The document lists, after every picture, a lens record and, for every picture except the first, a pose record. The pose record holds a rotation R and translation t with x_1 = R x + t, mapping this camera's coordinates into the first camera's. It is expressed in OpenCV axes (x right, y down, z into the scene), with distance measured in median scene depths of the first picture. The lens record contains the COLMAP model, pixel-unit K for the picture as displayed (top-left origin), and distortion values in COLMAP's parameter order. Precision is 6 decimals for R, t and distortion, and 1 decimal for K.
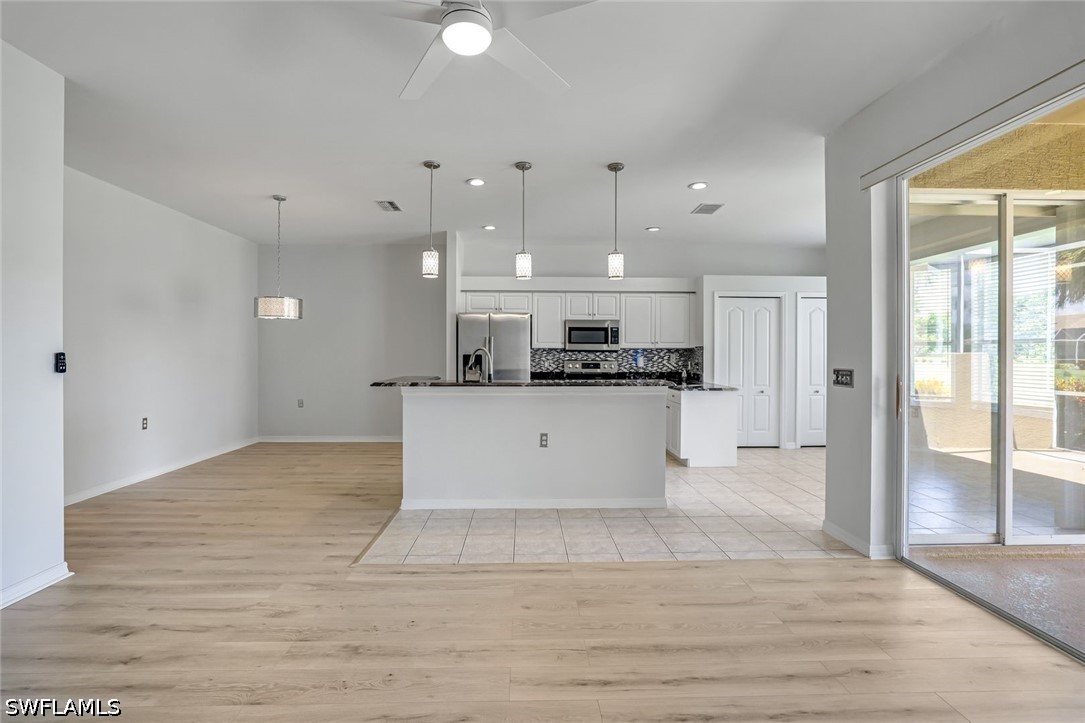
lens RADIAL K [[475.1, 0, 539.1], [0, 475.1, 359.7], [0, 0, 1]] dist [-0.021672, 0.000777]
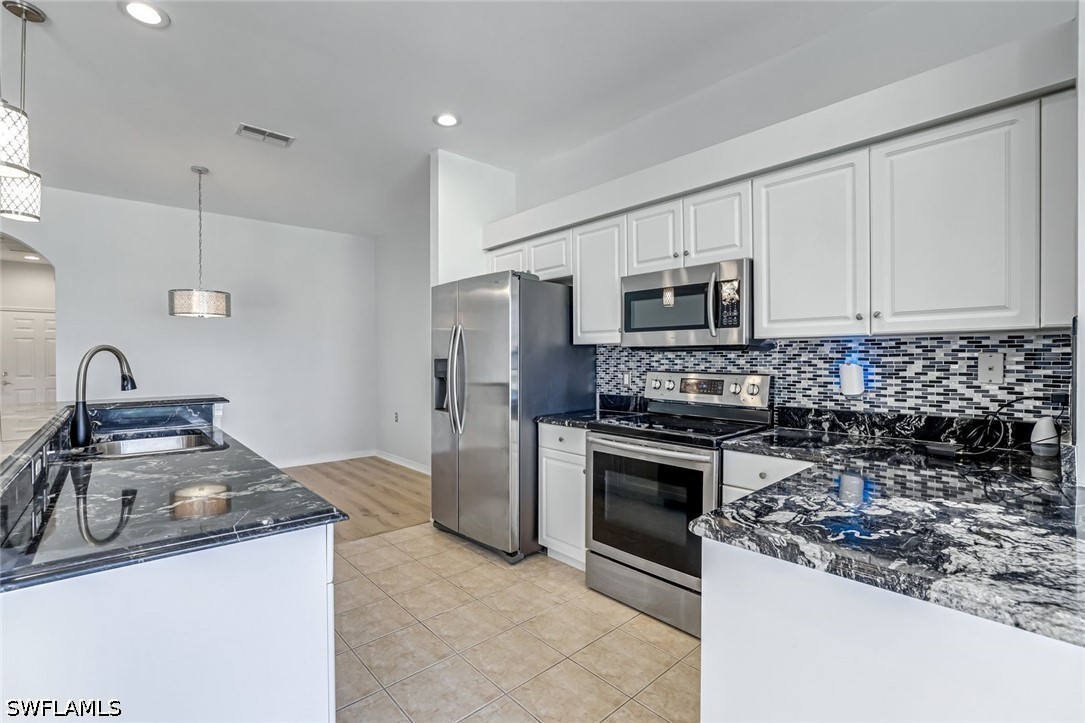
lens RADIAL K [[475.1, 0, 547.5], [0, 475.1, 360.6], [0, 0, 1]] dist [-0.021672, 0.000777]
pose [[0.653592, -0.001323, -0.756846, 0.327232], [-0.005803, 0.999960, -0.006759, -0.004981], [0.756825, 0.008810, 0.653558, 0.649029]]
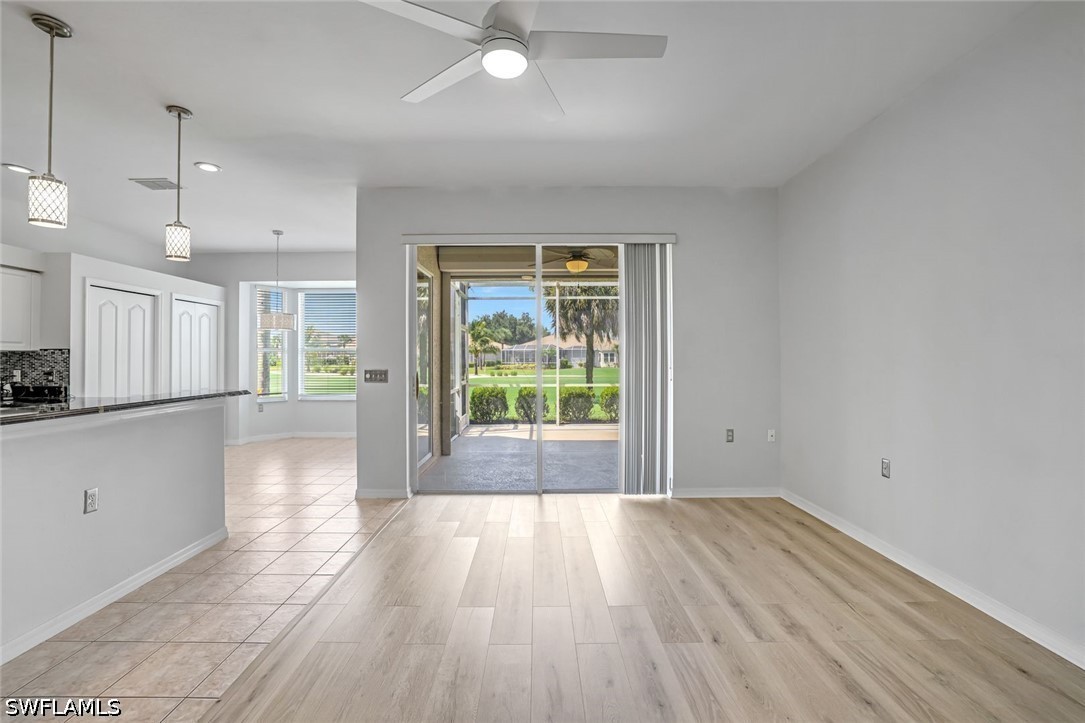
lens RADIAL K [[475.1, 0, 543.5], [0, 475.1, 352.9], [0, 0, 1]] dist [-0.021672, 0.000777]
pose [[0.016801, 0.012172, 0.999785, -0.337917], [0.015195, 0.999807, -0.012427, -0.001898], [-0.999743, 0.015400, 0.016613, 0.241549]]
